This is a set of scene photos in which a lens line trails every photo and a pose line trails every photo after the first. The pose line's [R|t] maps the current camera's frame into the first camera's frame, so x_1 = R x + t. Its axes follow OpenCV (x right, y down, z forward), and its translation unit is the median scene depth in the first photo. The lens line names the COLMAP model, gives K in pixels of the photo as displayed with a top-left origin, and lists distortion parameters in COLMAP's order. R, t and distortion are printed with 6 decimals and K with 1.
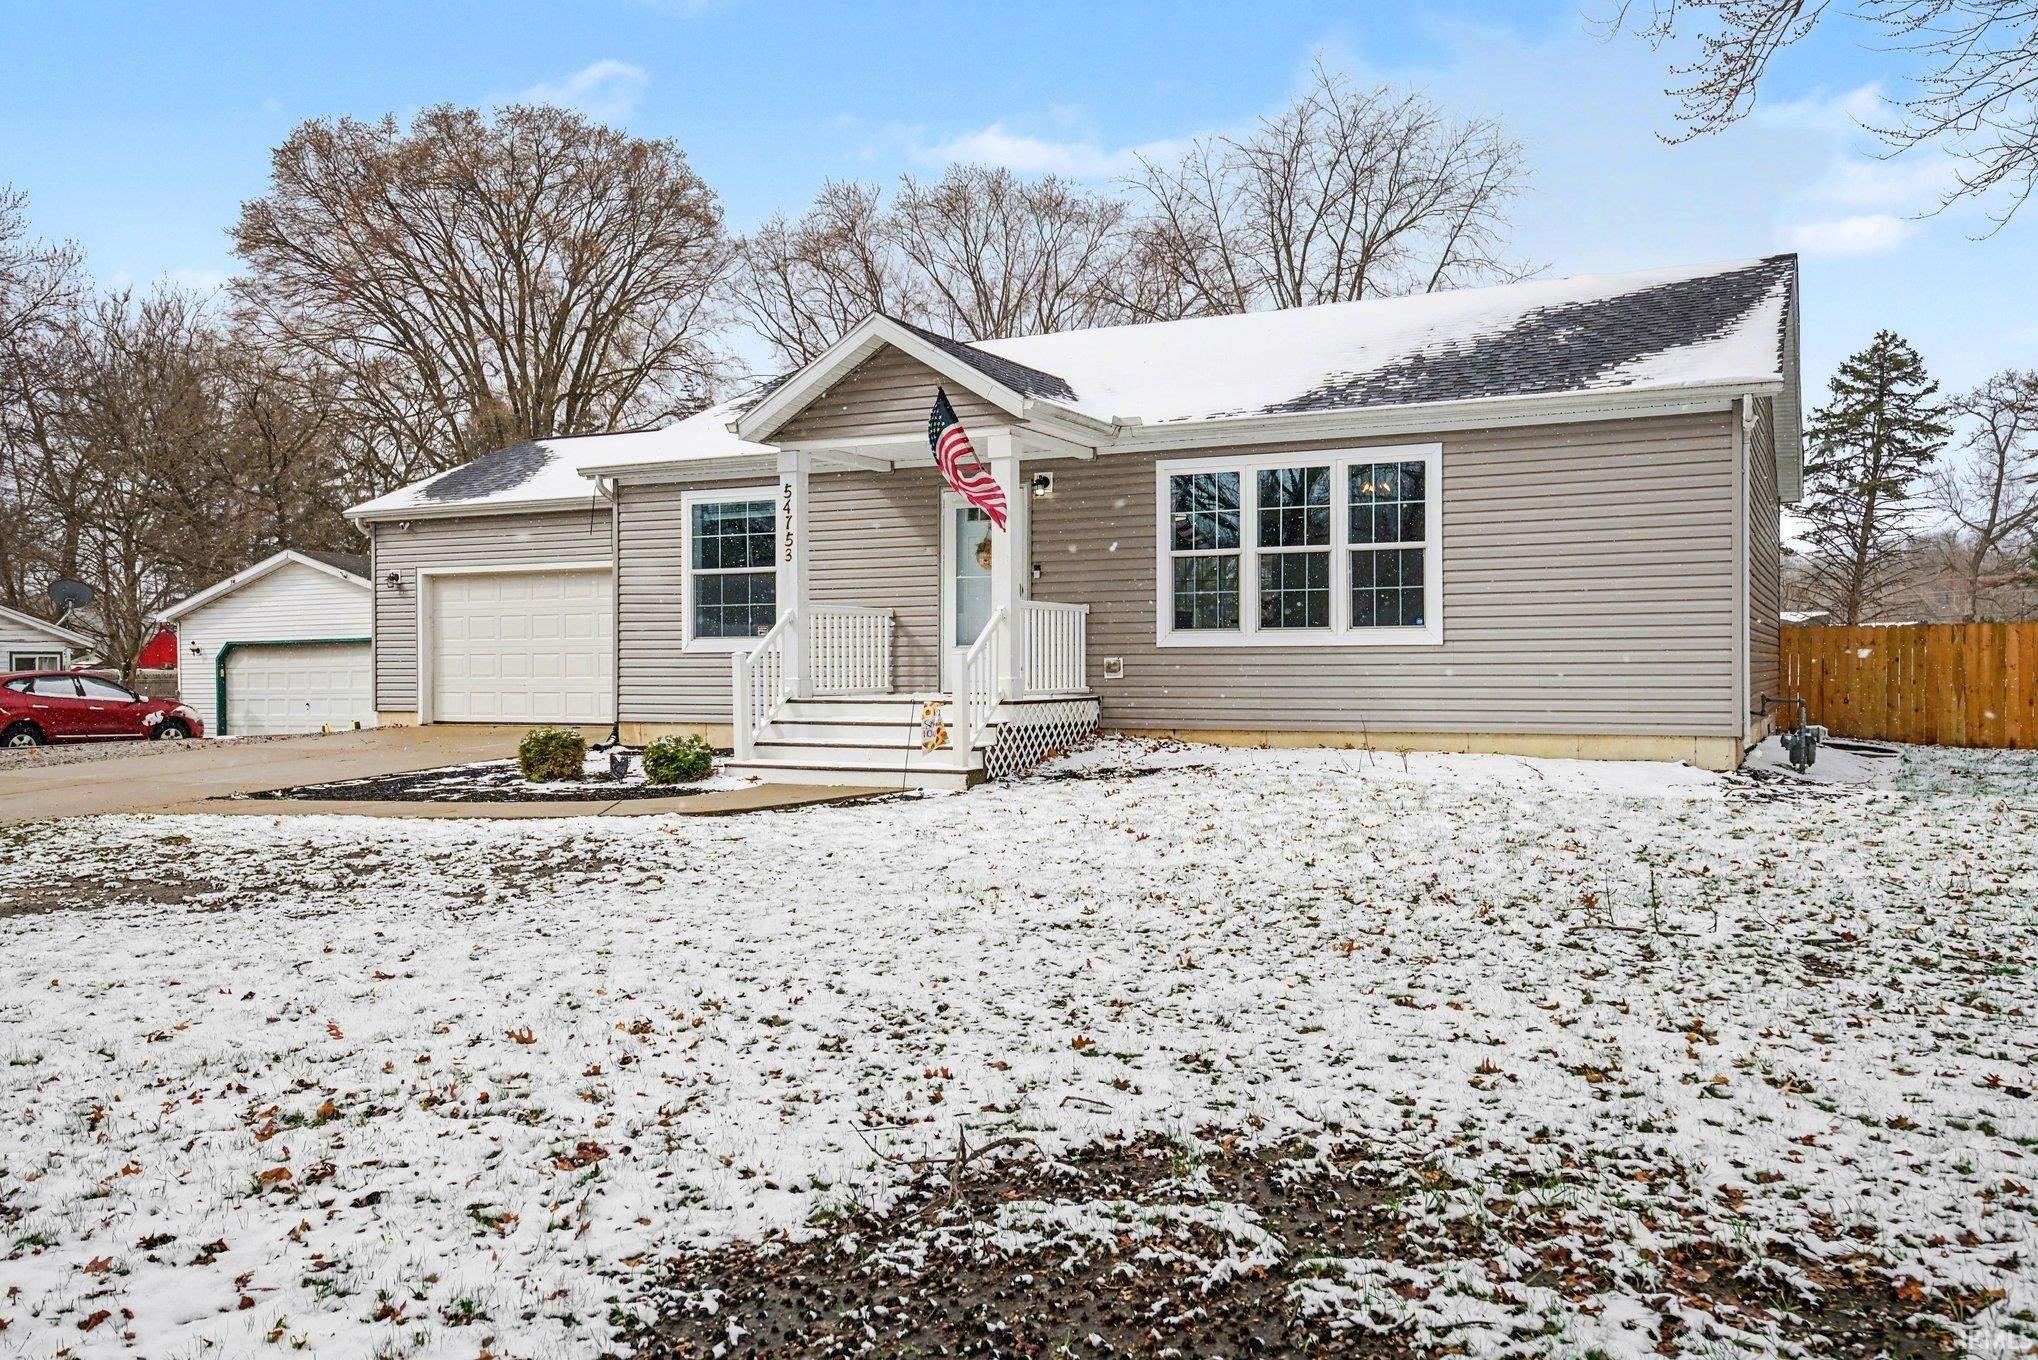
lens RADIAL K [[997.6, 0, 1030.5], [0, 997.6, 671.1], [0, 0, 1]] dist [0.005381, -0.001505]
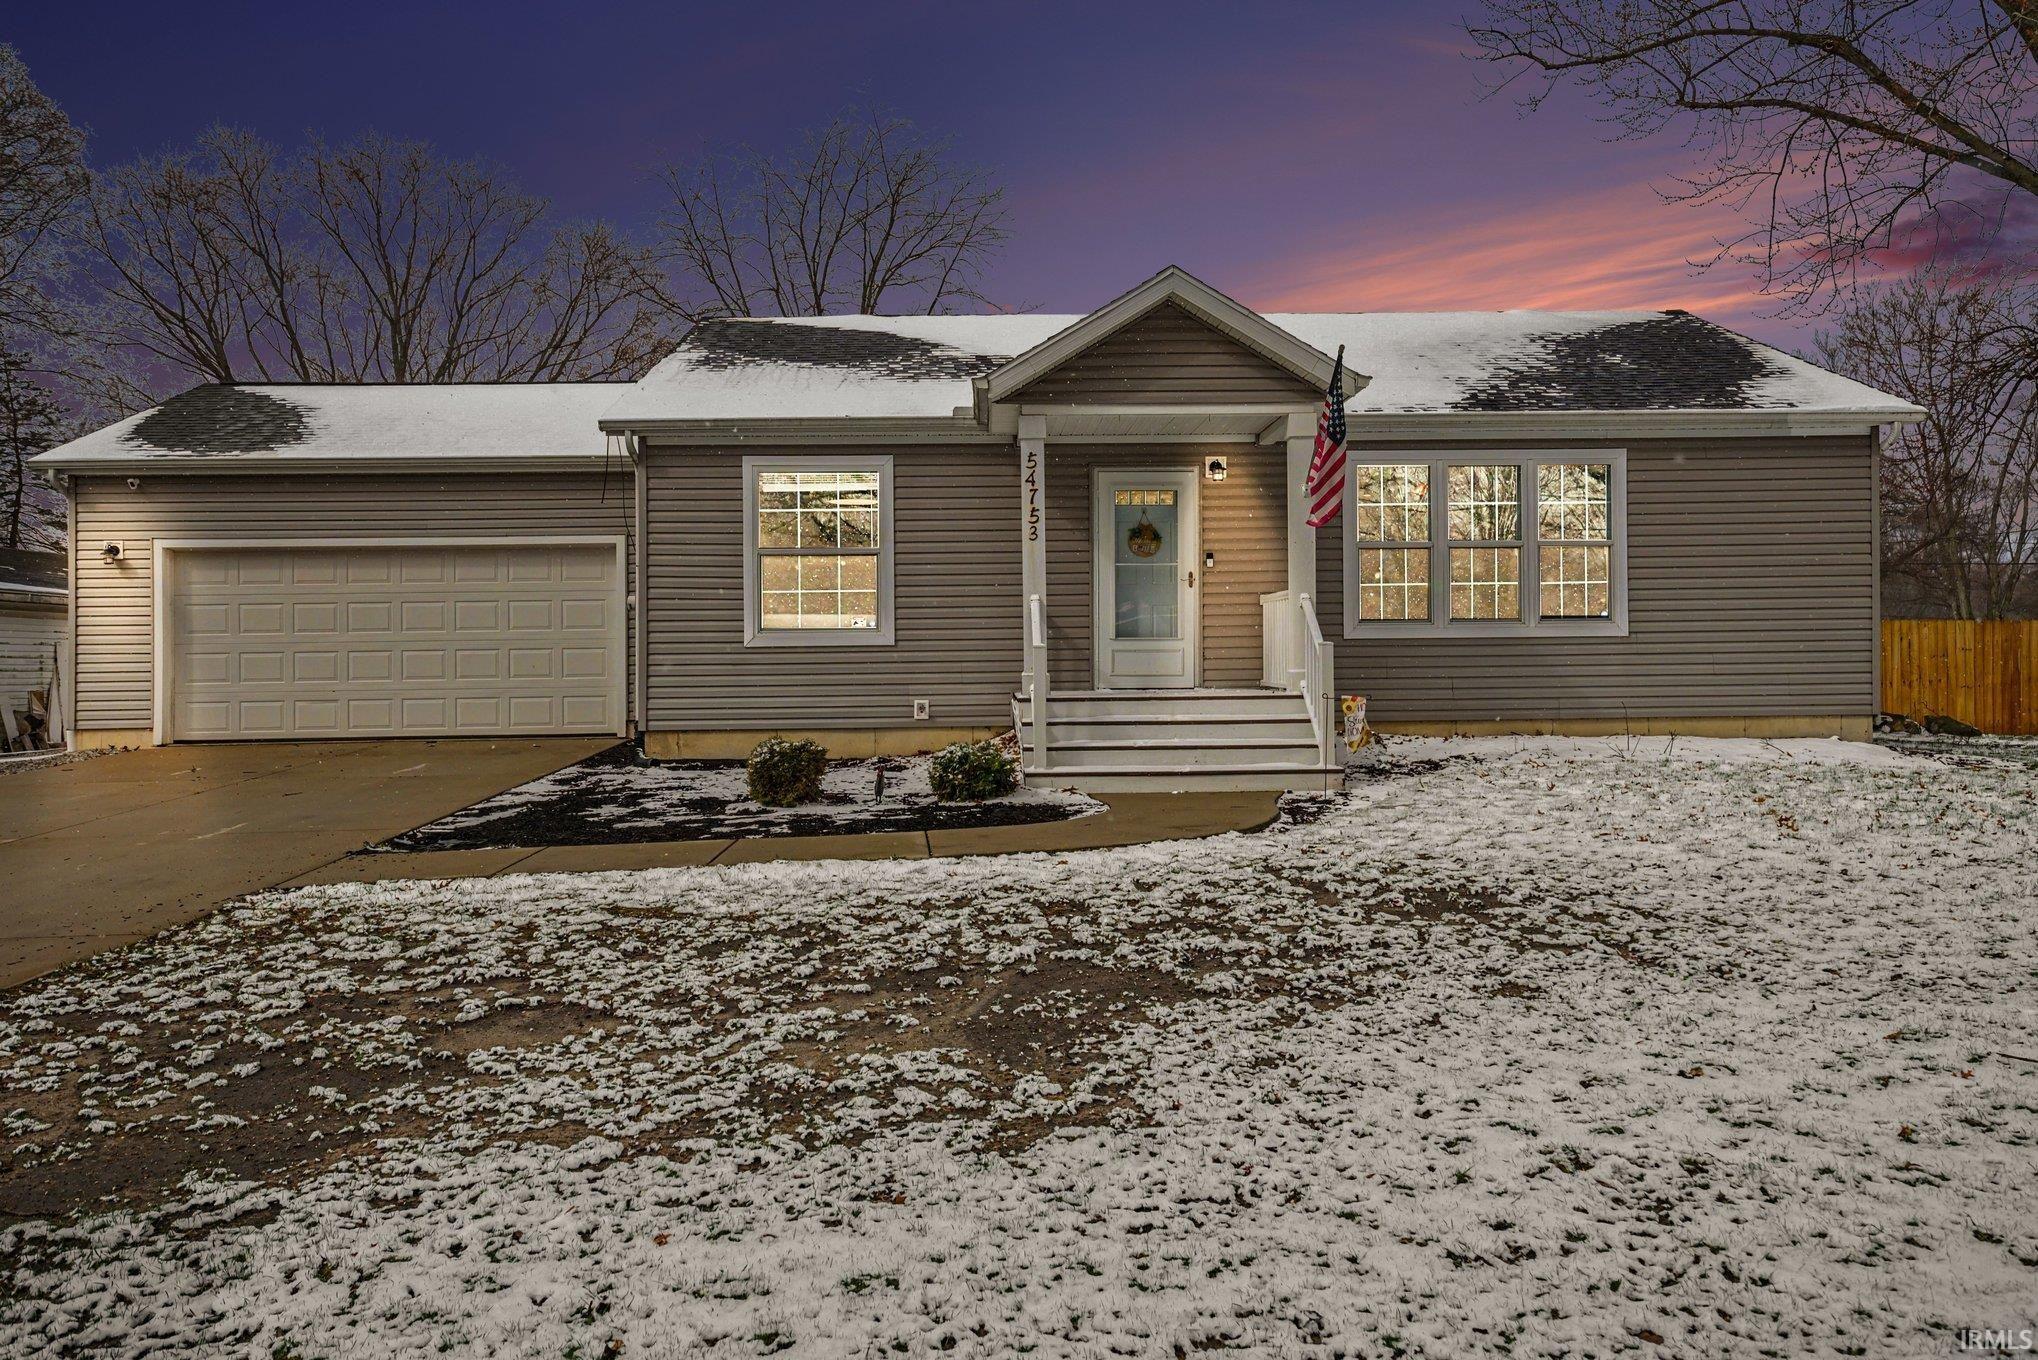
lens RADIAL K [[997.6, 0, 1036.4], [0, 997.6, 680.8], [0, 0, 1]] dist [0.005381, -0.001505]
pose [[0.950539, -0.013545, 0.310309, -0.400215], [0.009910, 0.999863, 0.013287, 0.001110], [-0.310446, -0.009554, 0.950543, 0.126463]]
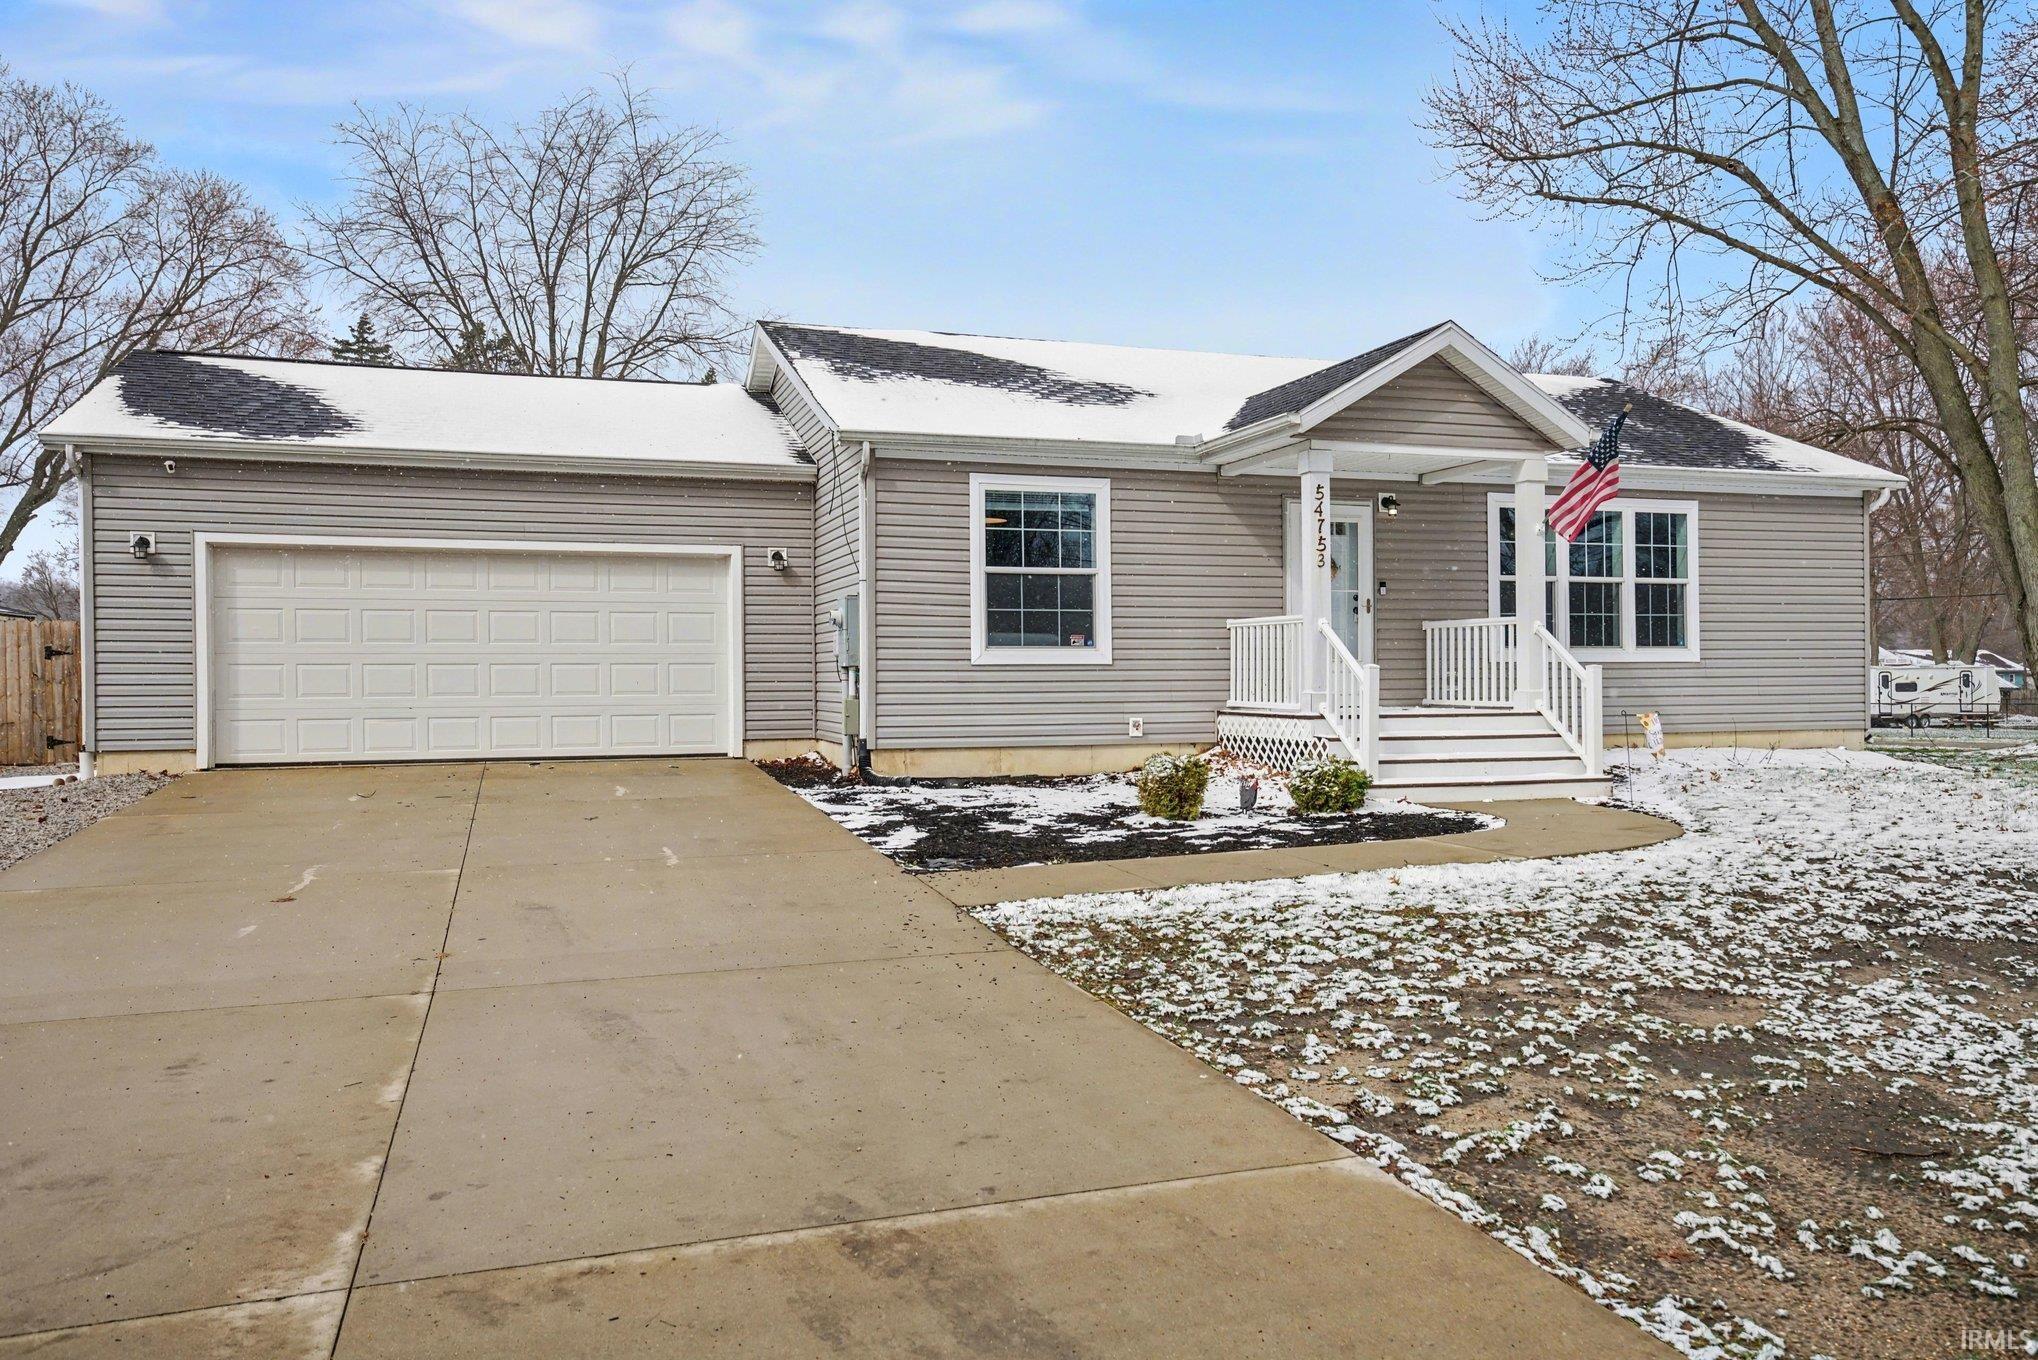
lens RADIAL K [[997.6, 0, 1023.1], [0, 997.6, 682.8], [0, 0, 1]] dist [0.005381, -0.001505]
pose [[0.873343, -0.001909, 0.487101, -0.733570], [0.003744, 0.999989, -0.002794, -0.000105], [-0.487091, 0.004264, 0.873341, 0.247352]]
